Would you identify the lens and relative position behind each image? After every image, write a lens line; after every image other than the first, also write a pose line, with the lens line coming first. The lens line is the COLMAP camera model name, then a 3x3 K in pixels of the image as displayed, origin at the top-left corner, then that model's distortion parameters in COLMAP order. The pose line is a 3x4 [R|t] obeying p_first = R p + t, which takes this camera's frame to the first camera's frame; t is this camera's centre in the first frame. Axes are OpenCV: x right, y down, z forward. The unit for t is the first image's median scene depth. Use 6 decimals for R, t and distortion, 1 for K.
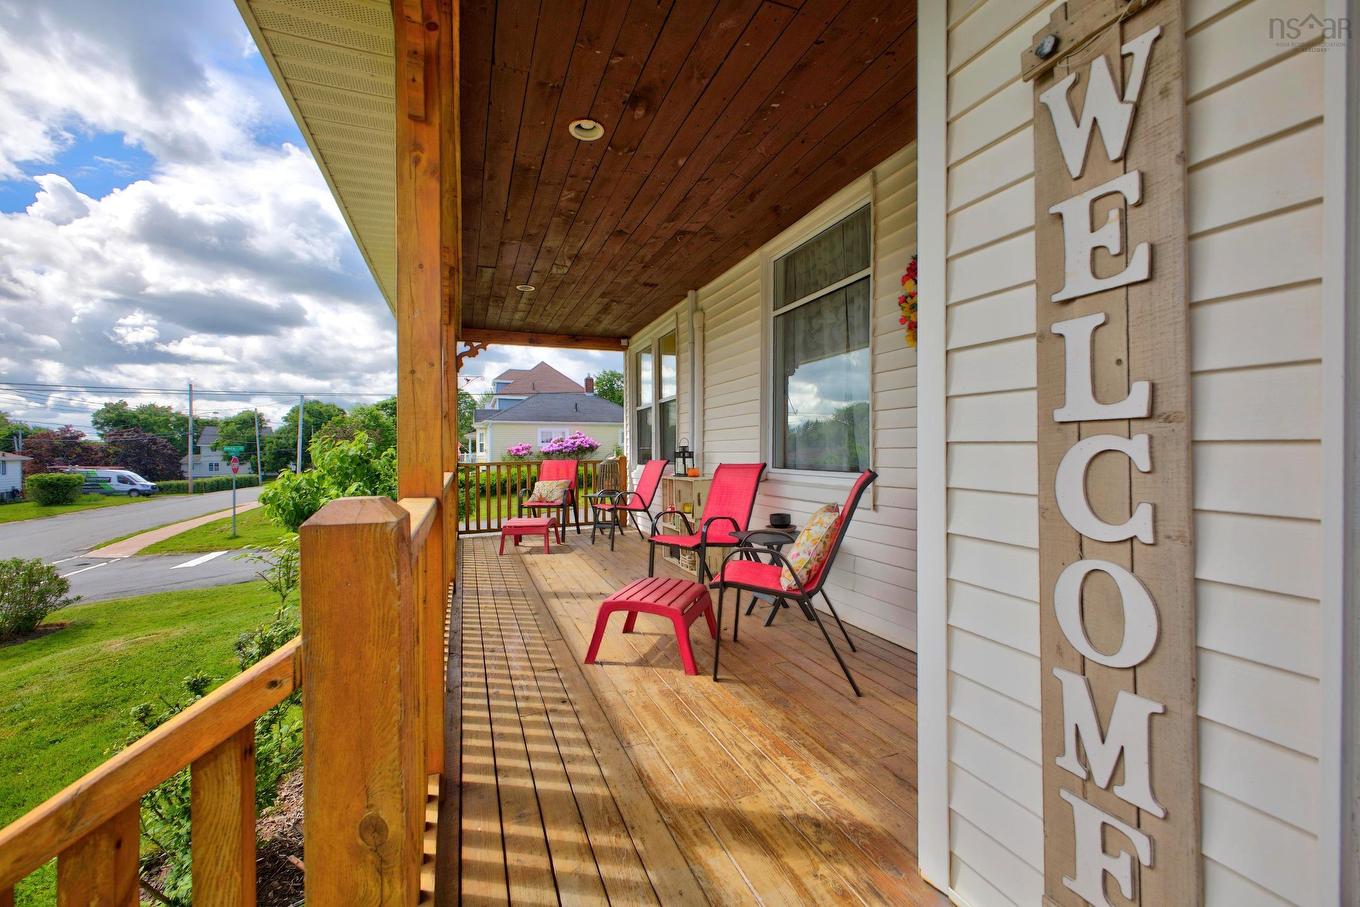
lens RADIAL K [[535.7, 0, 680.0], [0, 535.7, 453.5], [0, 0, 1]] dist [0.030920, -0.015331]
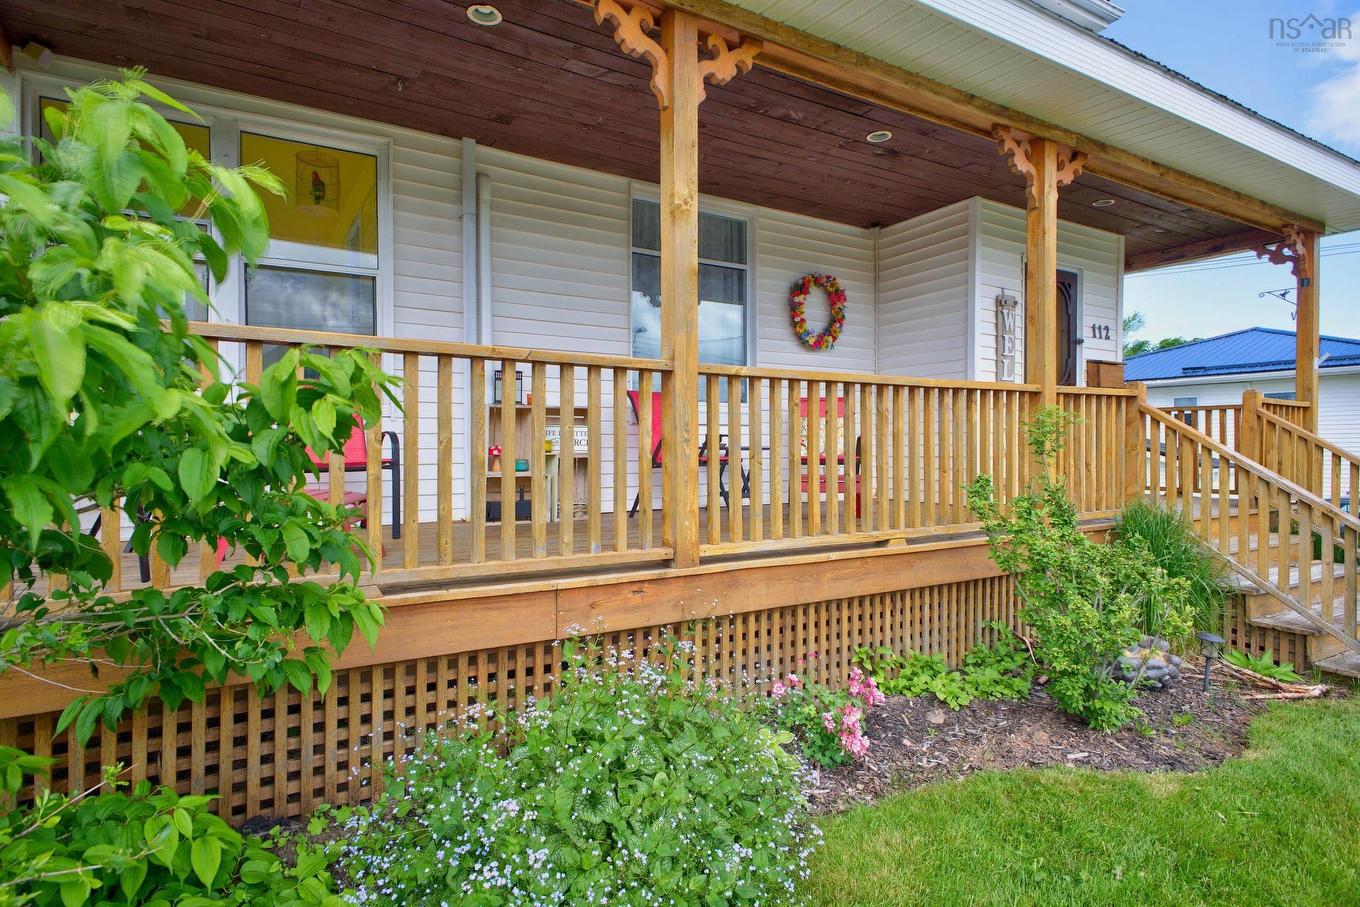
lens RADIAL K [[741.4, 0, 680.0], [0, 741.4, 453.5], [0, 0, 1]] dist [0.001935, -0.001132]
pose [[-0.167810, 0.002289, 0.985817, -5.222039], [0.011176, 0.999937, -0.000419, 0.542875], [-0.985756, 0.010948, -0.167825, 4.902229]]
